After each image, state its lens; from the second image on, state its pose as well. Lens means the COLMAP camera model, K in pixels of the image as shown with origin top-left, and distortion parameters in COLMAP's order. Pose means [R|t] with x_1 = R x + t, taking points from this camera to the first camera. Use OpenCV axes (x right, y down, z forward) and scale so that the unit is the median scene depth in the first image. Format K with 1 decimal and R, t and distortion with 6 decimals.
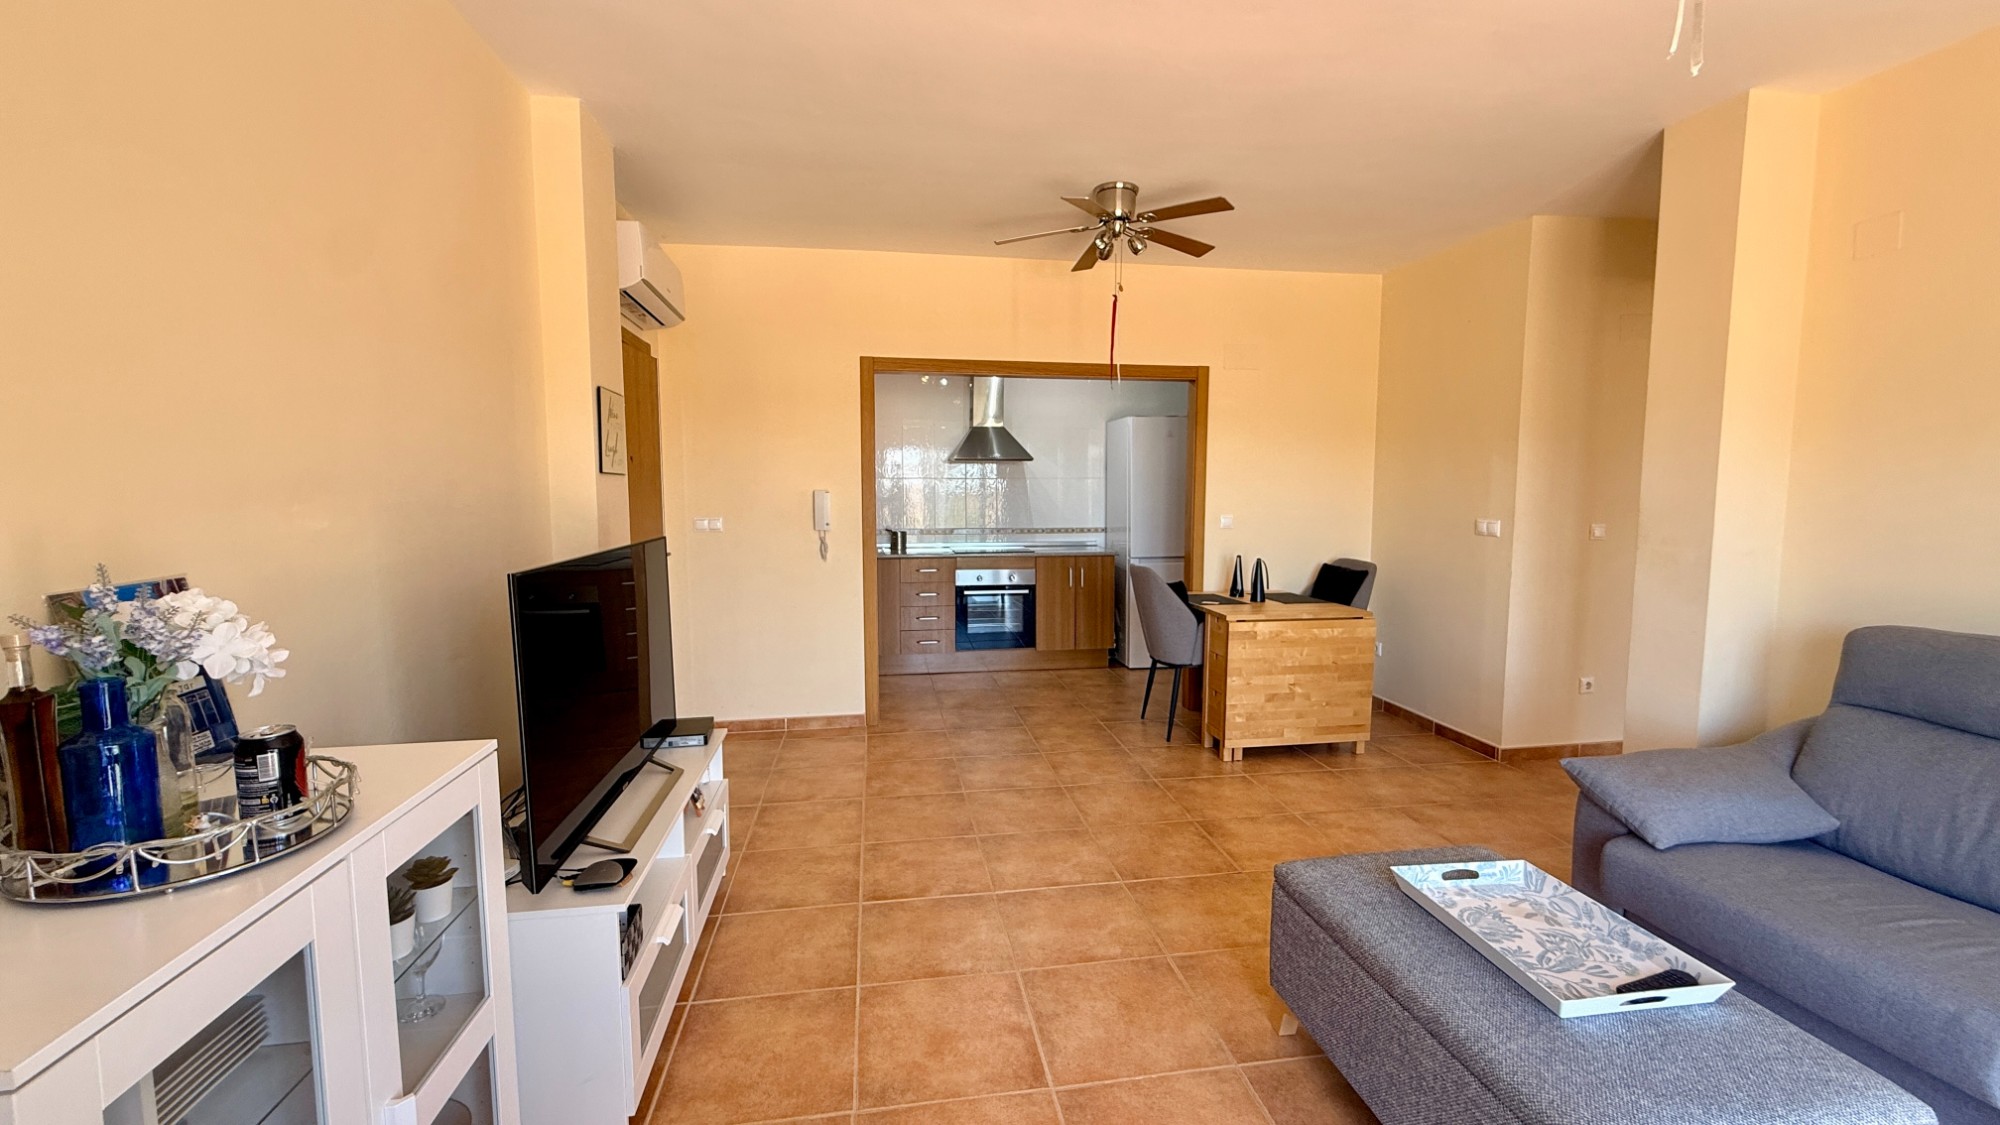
lens RADIAL K [[795.9, 0, 993.9], [0, 795.9, 556.4], [0, 0, 1]] dist [-0.000035, -0.000087]
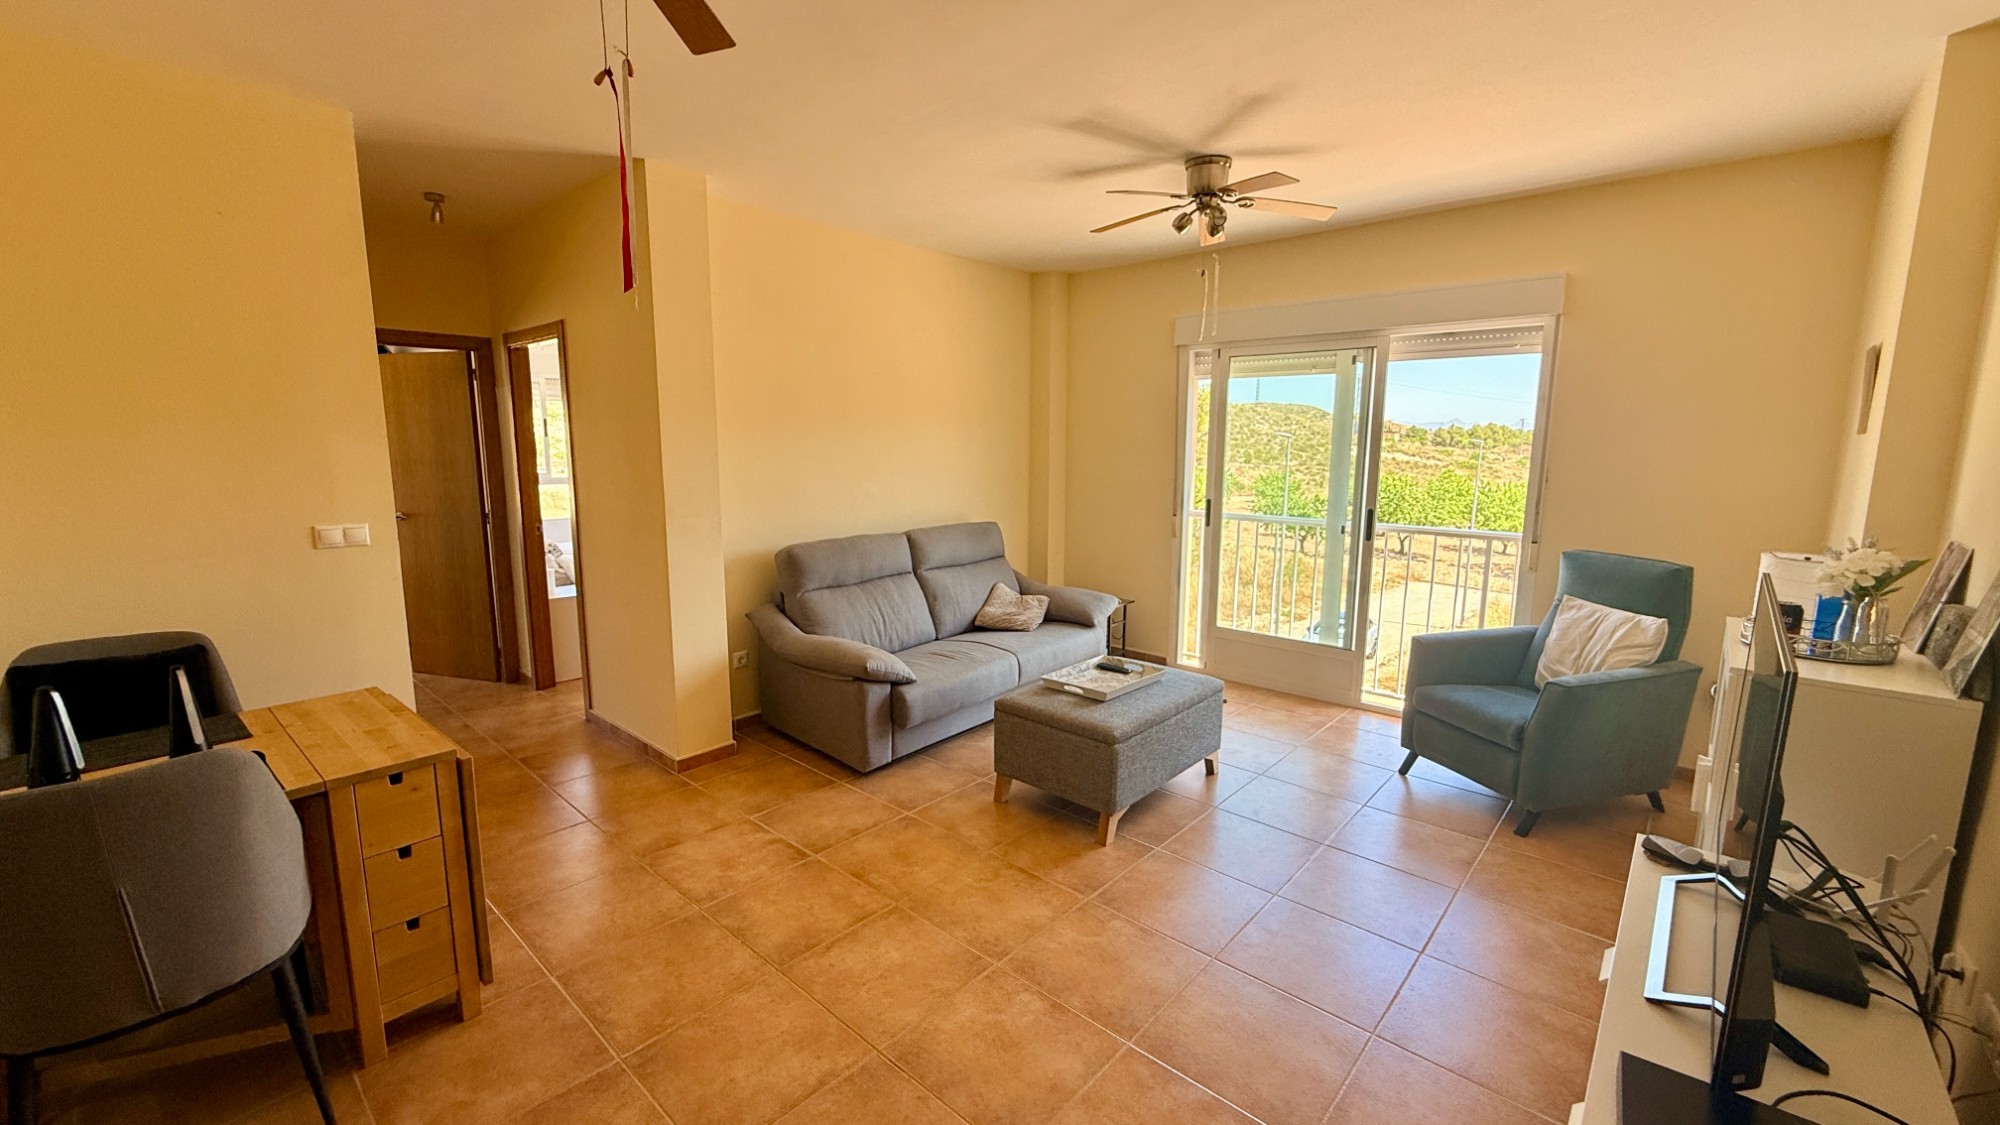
lens RADIAL K [[795.9, 0, 993.9], [0, 795.9, 556.4], [0, 0, 1]] dist [-0.000035, -0.000087]
pose [[-0.631835, -0.116746, 0.766260, -0.299377], [0.067036, 0.976657, 0.204077, -0.126302], [-0.772199, 0.180310, -0.609260, 1.006359]]
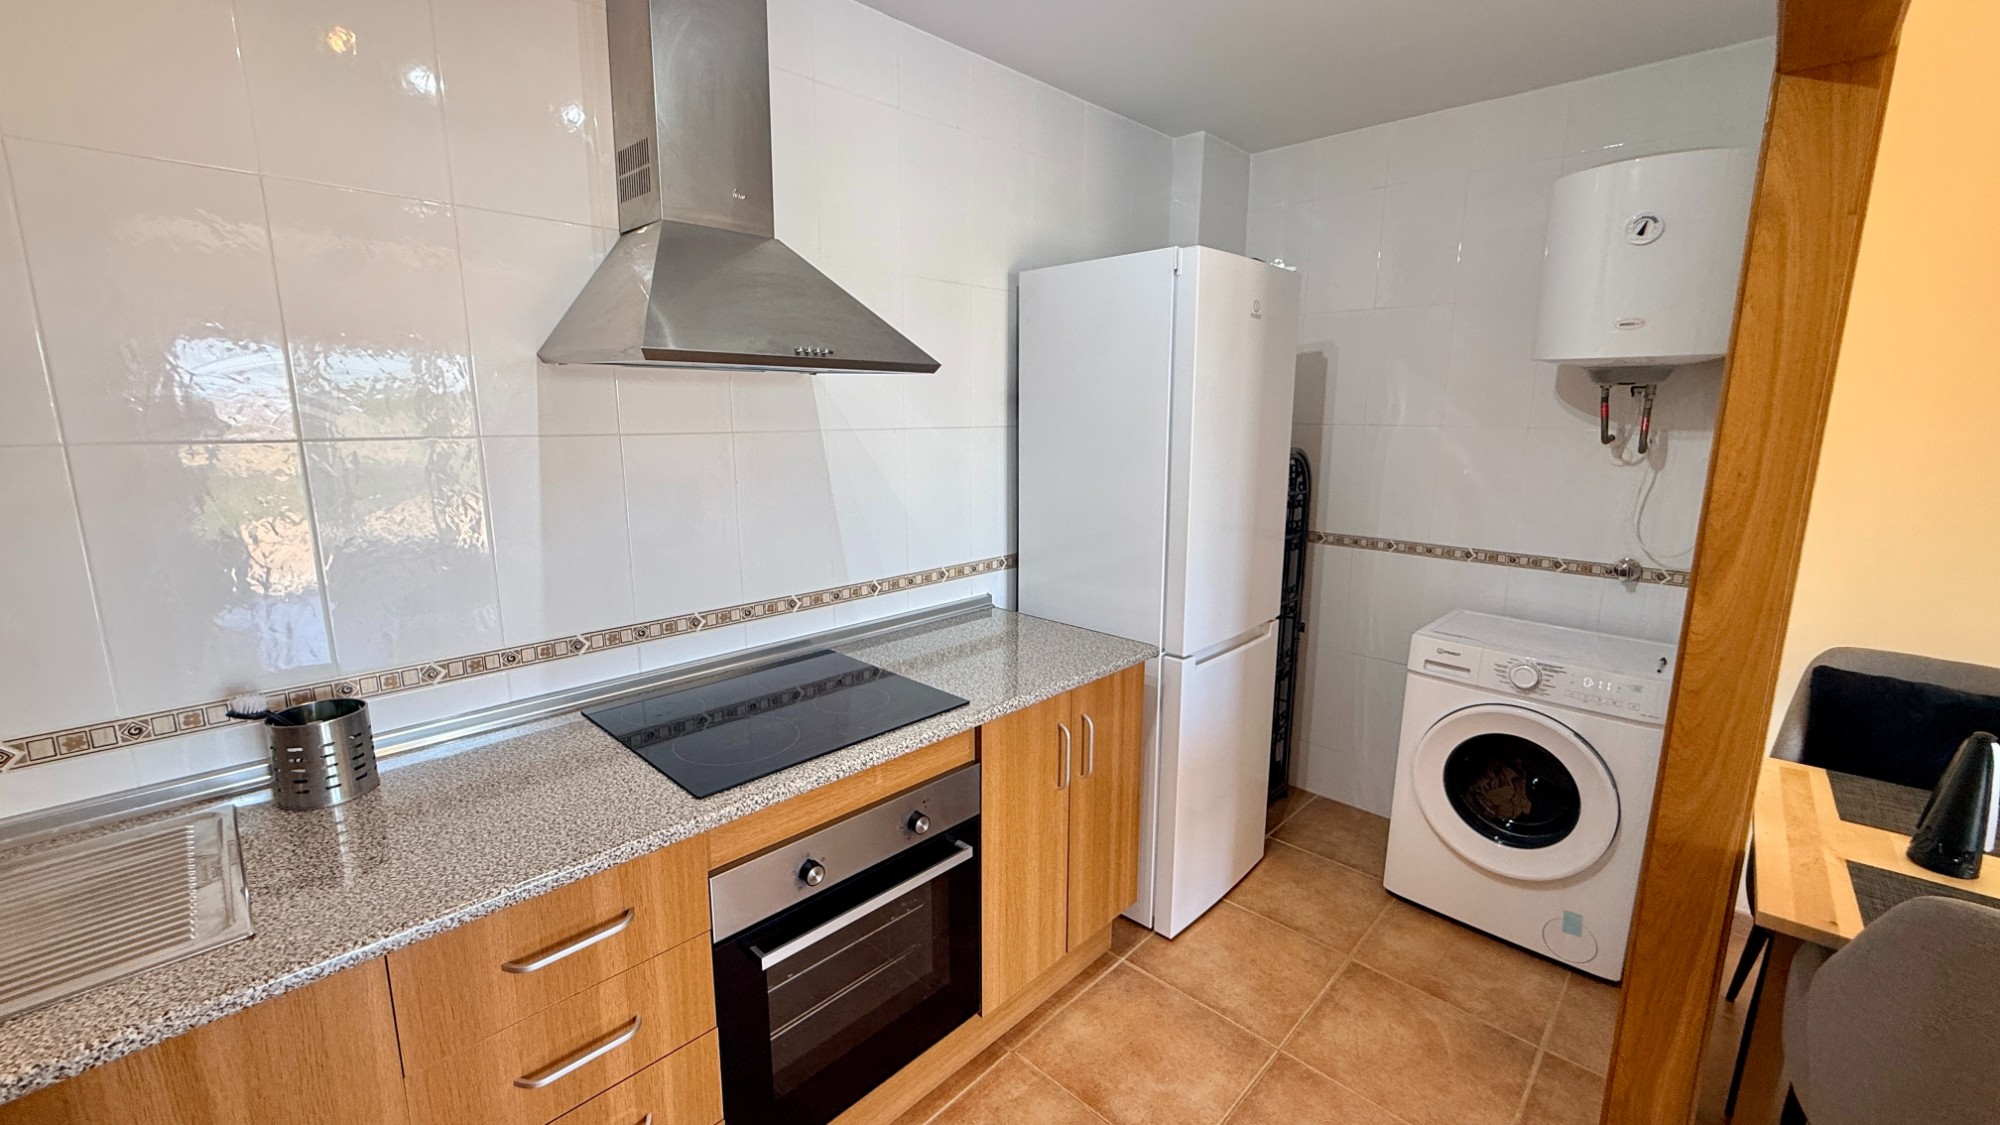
lens RADIAL K [[795.9, 0, 993.9], [0, 795.9, 556.4], [0, 0, 1]] dist [-0.000035, -0.000087]
pose [[0.800287, -0.106468, 0.590089, -0.150929], [0.049175, 0.992449, 0.112372, -0.131116], [-0.597597, -0.060912, 0.799480, 1.143994]]
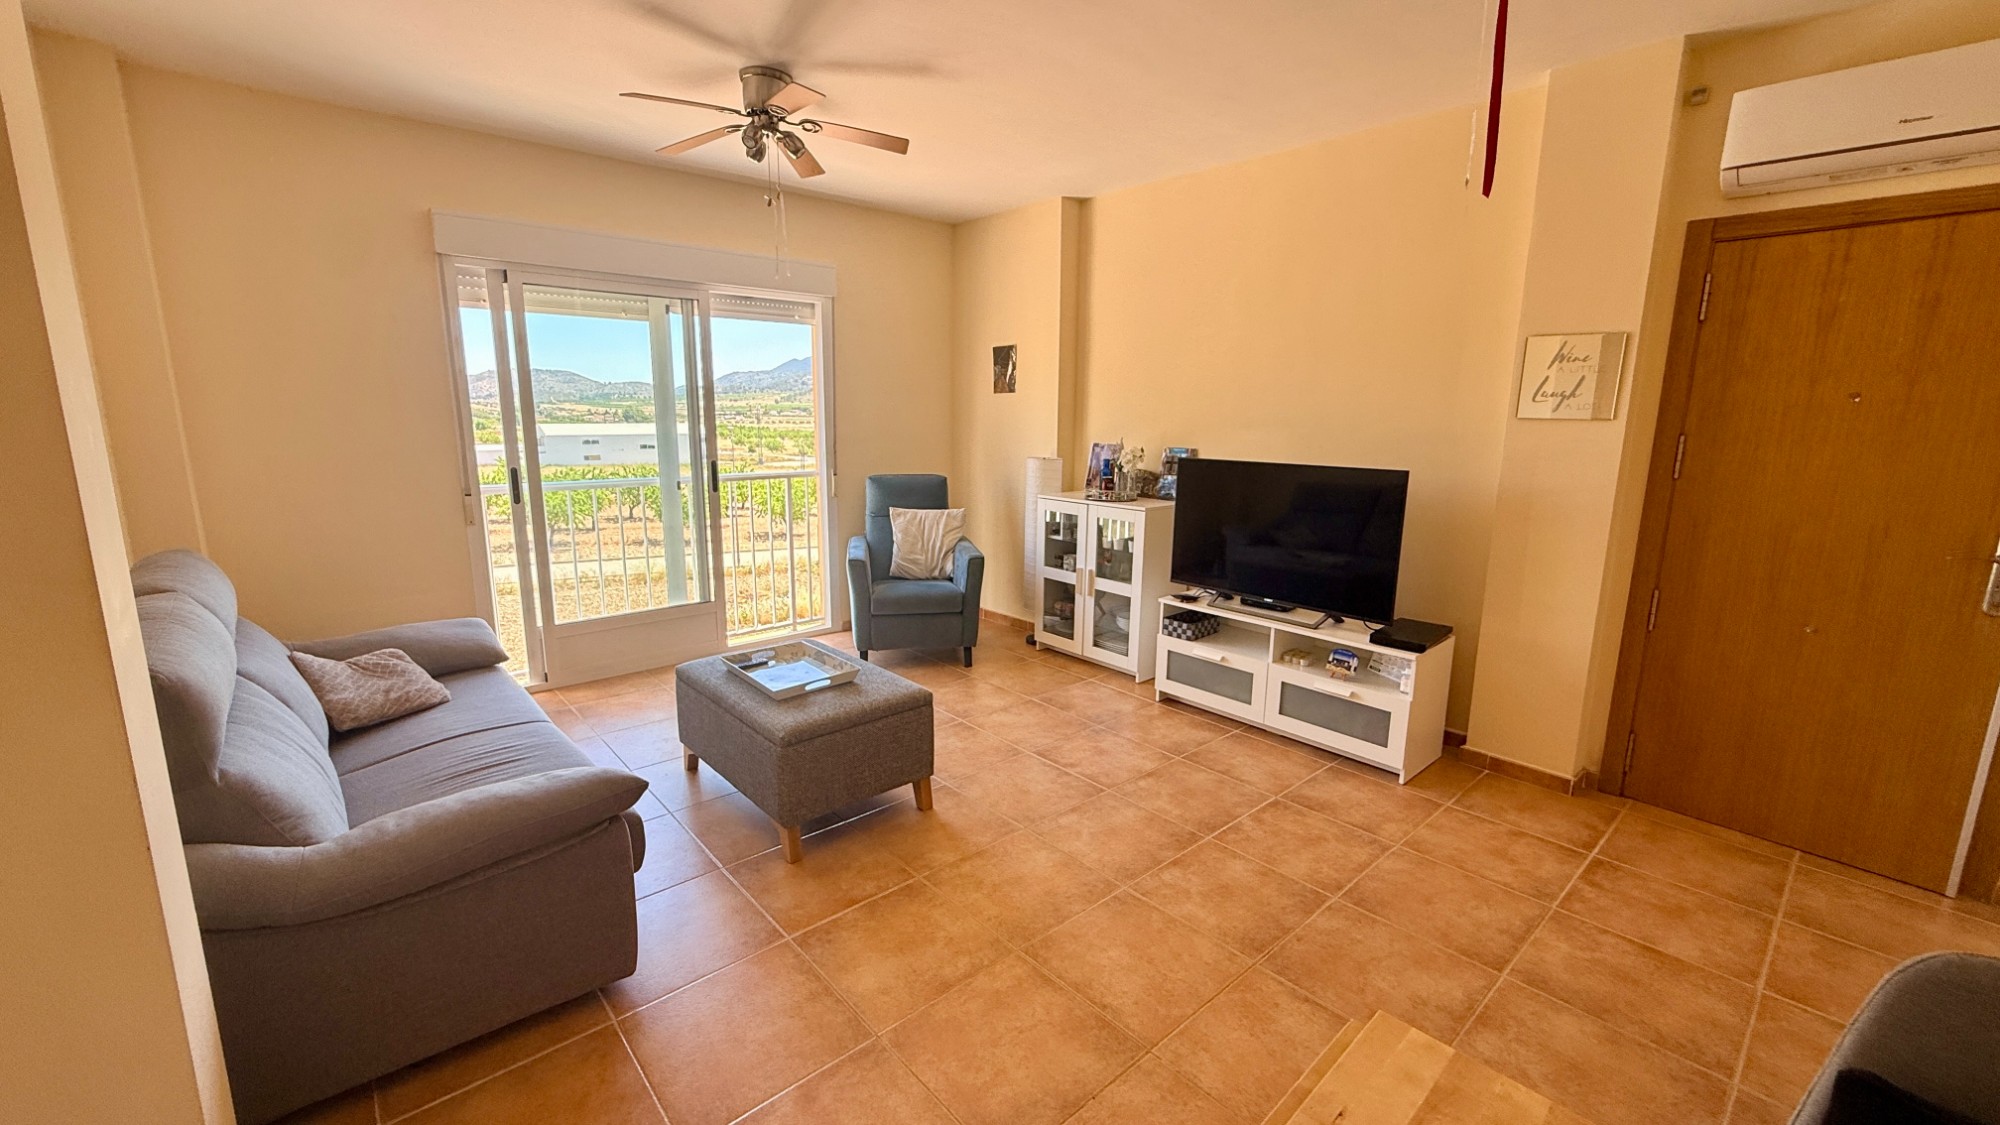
lens RADIAL K [[795.9, 0, 993.9], [0, 795.9, 556.4], [0, 0, 1]] dist [-0.000035, -0.000087]
pose [[-0.841924, 0.093223, -0.531483, 0.500840], [-0.055819, 0.964632, 0.257621, -0.113636], [0.536701, 0.246564, -0.806944, 1.081403]]
